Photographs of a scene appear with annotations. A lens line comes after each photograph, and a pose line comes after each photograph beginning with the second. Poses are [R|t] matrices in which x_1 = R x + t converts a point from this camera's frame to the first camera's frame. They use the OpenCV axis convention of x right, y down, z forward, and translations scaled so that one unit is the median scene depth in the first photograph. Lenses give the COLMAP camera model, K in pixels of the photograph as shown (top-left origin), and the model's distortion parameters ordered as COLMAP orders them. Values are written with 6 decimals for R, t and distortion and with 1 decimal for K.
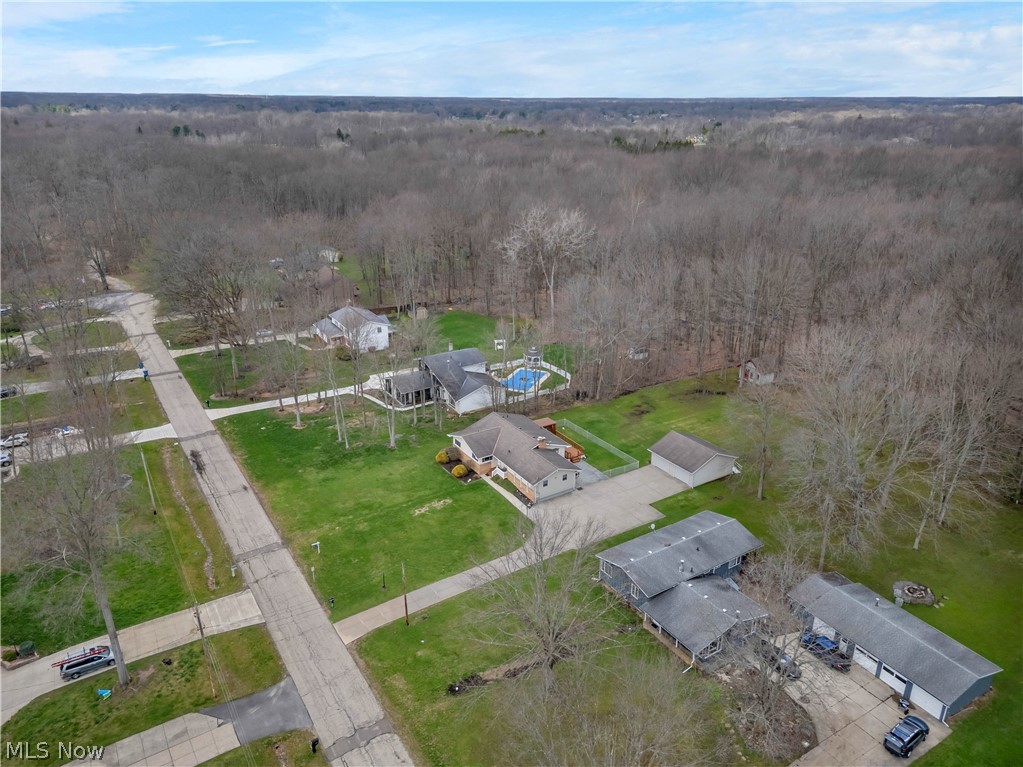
lens RADIAL K [[717.3, 0, 511.5], [0, 717.3, 383.5], [0, 0, 1]] dist [0.067337, -0.060457]
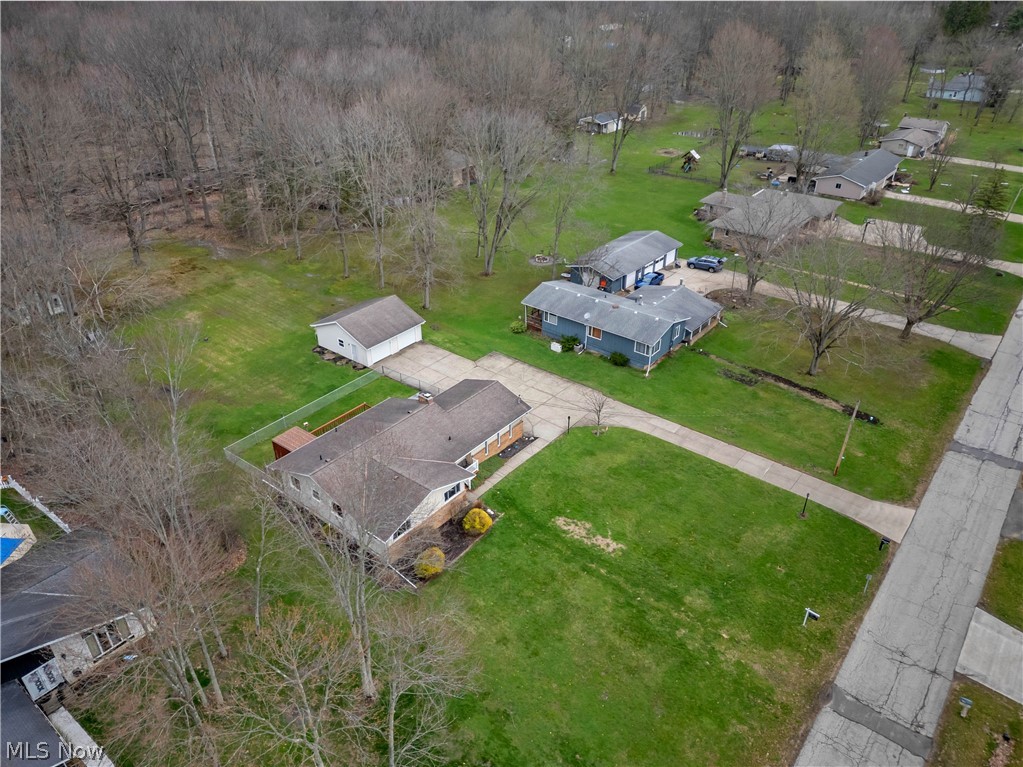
lens RADIAL K [[717.3, 0, 511.5], [0, 717.3, 383.5], [0, 0, 1]] dist [0.067337, -0.060457]
pose [[-0.325335, -0.487751, 0.810097, -0.593660], [0.347313, 0.735186, 0.582129, -0.329718], [-0.879506, 0.470744, -0.069779, 1.224445]]
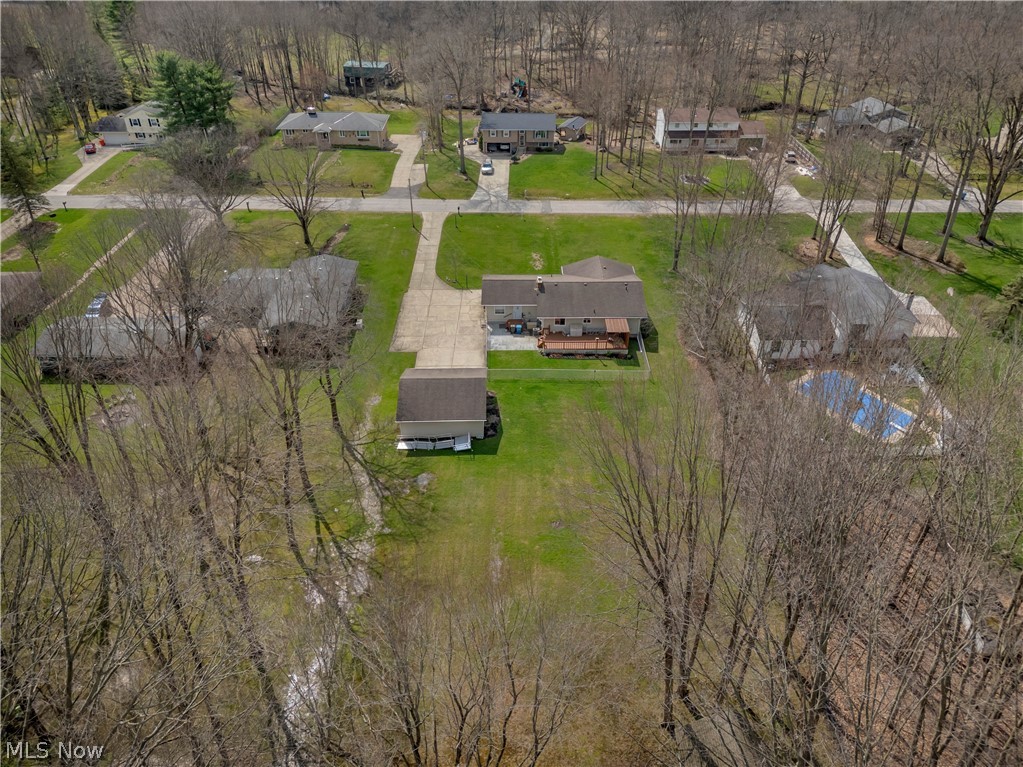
lens RADIAL K [[717.3, 0, 511.5], [0, 717.3, 383.5], [0, 0, 1]] dist [0.067337, -0.060457]
pose [[-0.530440, 0.488208, -0.693027, 0.903267], [-0.312026, 0.647683, 0.695088, -0.543310], [0.788209, 0.584945, -0.191224, 1.522466]]
